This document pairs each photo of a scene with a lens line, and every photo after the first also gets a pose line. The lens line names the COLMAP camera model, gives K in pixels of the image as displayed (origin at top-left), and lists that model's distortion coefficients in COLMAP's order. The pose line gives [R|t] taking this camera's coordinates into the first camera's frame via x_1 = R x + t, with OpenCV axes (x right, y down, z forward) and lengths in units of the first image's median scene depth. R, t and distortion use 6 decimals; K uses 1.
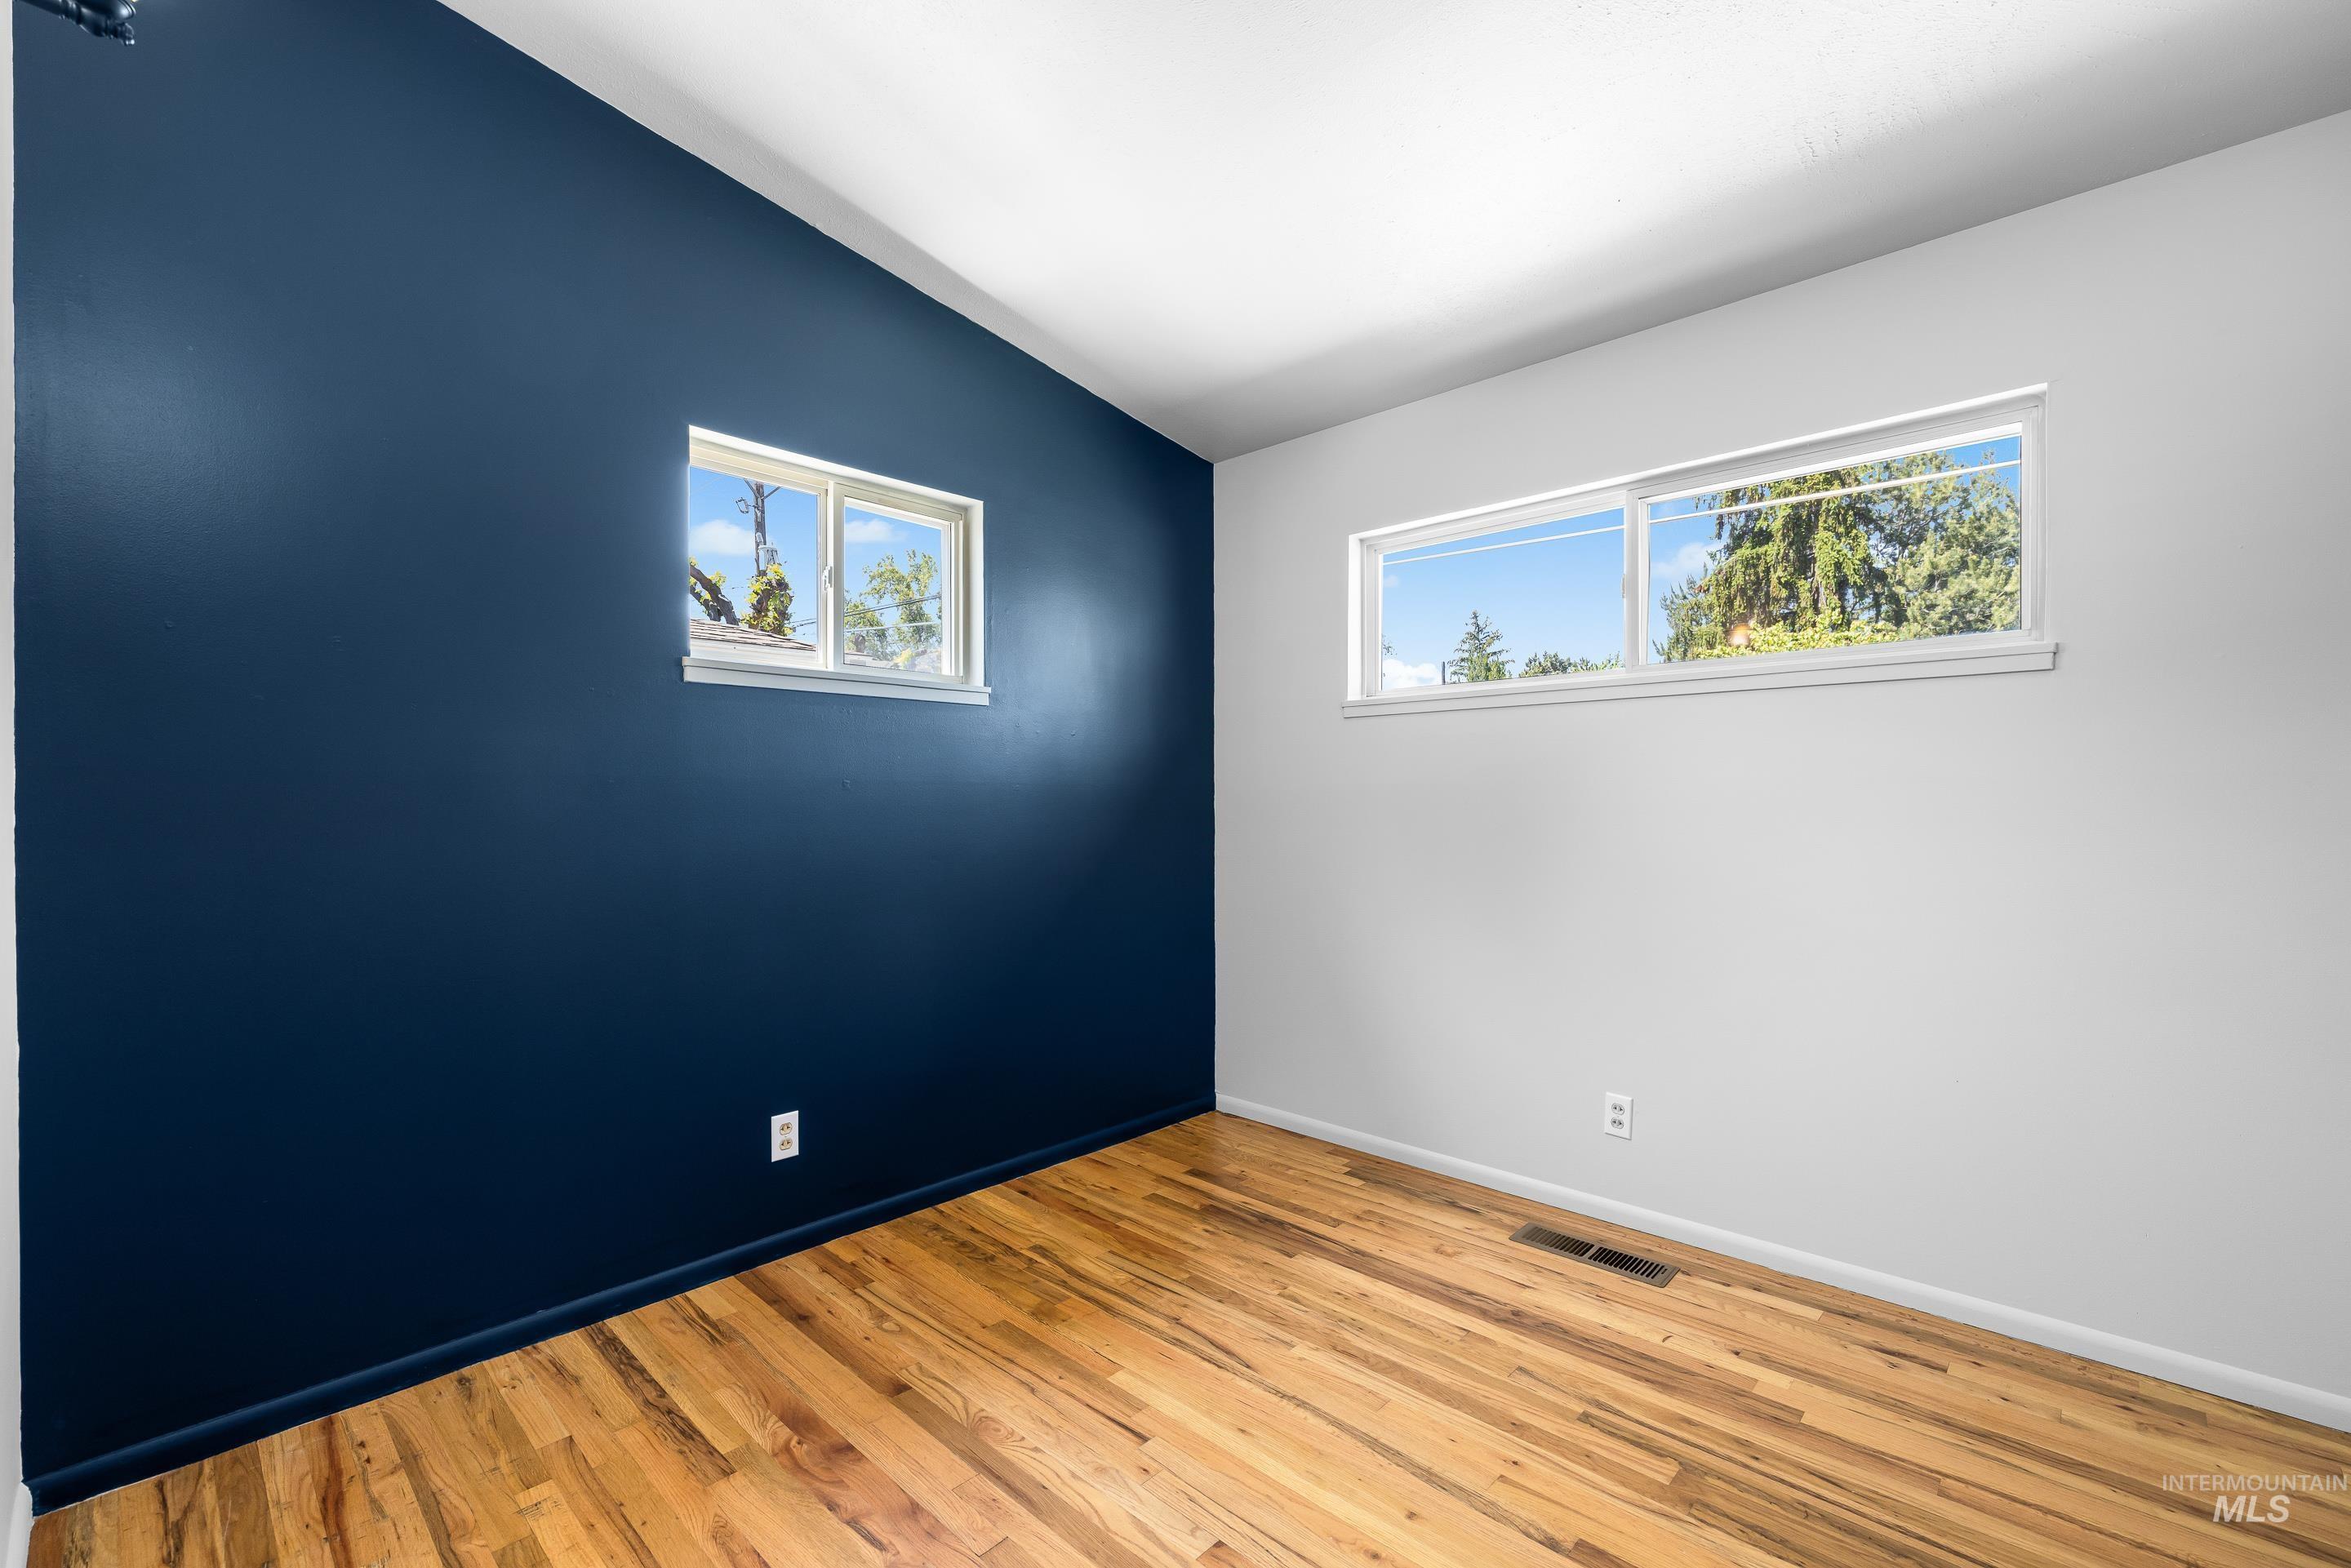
lens RADIAL K [[993.6, 0, 1166.5], [0, 993.6, 771.2], [0, 0, 1]] dist [-0.000095, 0.000405]
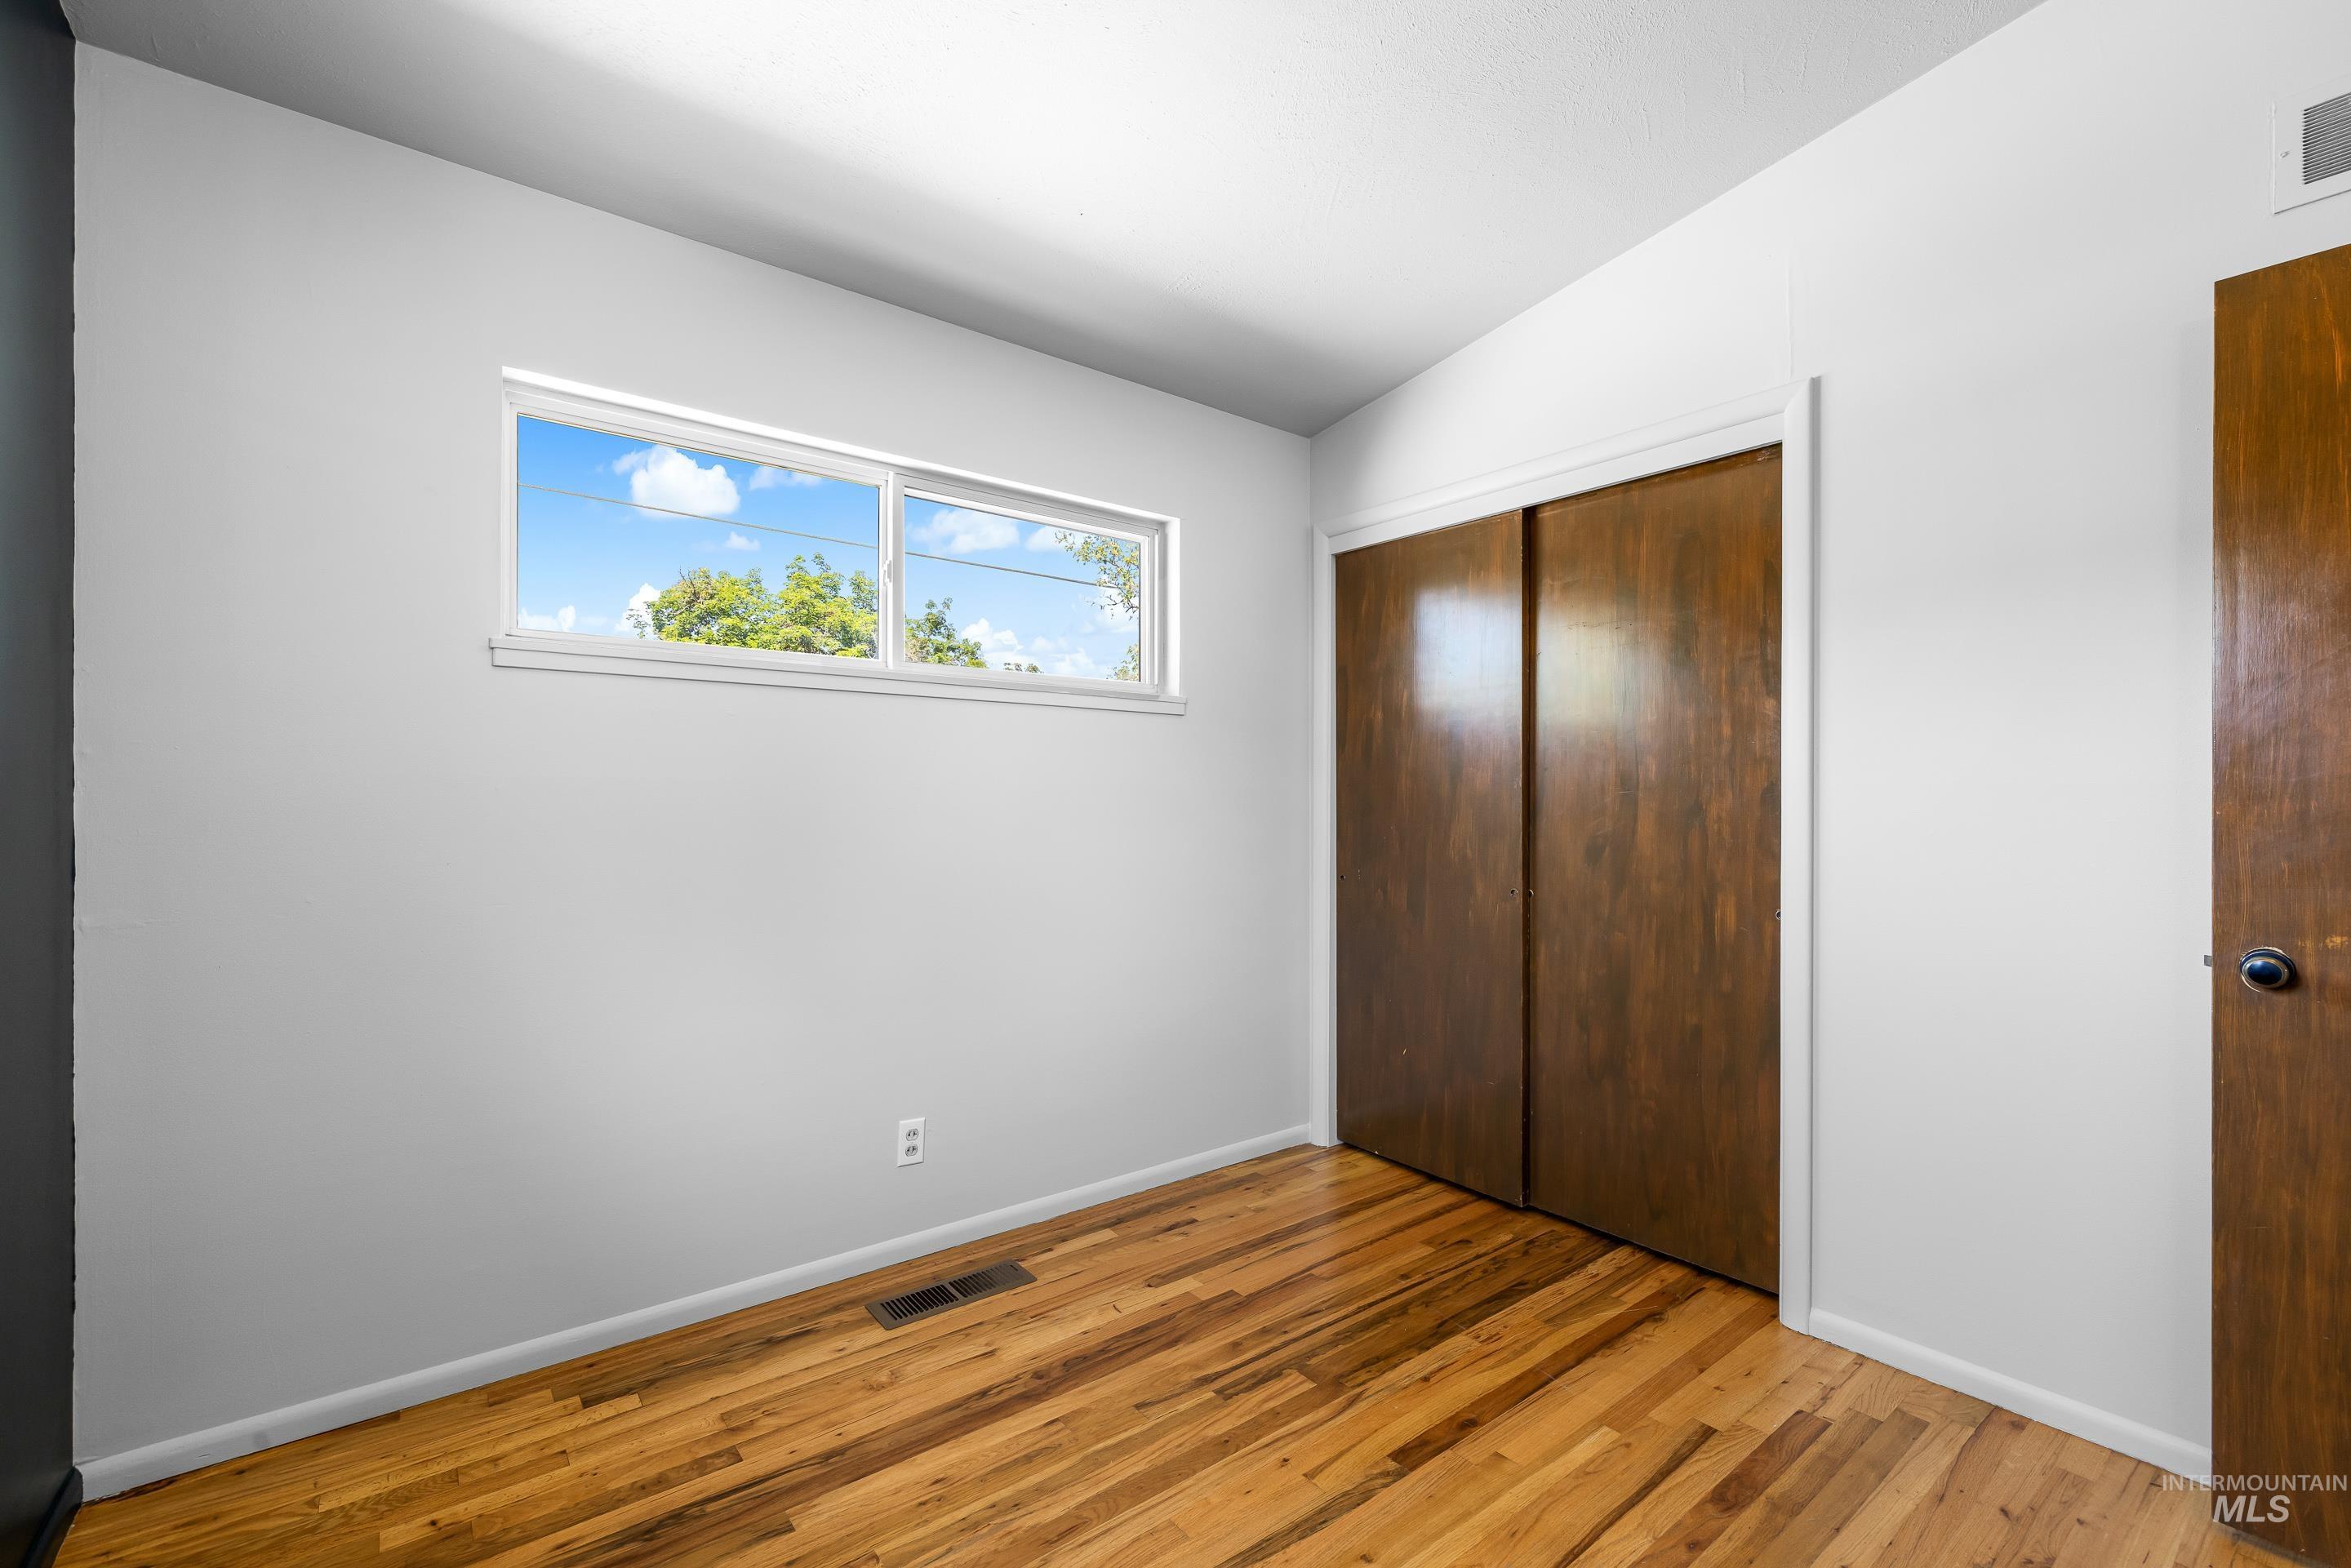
lens RADIAL K [[993.6, 0, 1166.5], [0, 993.6, 771.2], [0, 0, 1]] dist [-0.000095, 0.000405]
pose [[0.146701, 0.030810, 0.988701, -0.532018], [-0.032586, 0.999123, -0.026300, 0.019053], [-0.988644, -0.028360, 0.147576, 0.763066]]
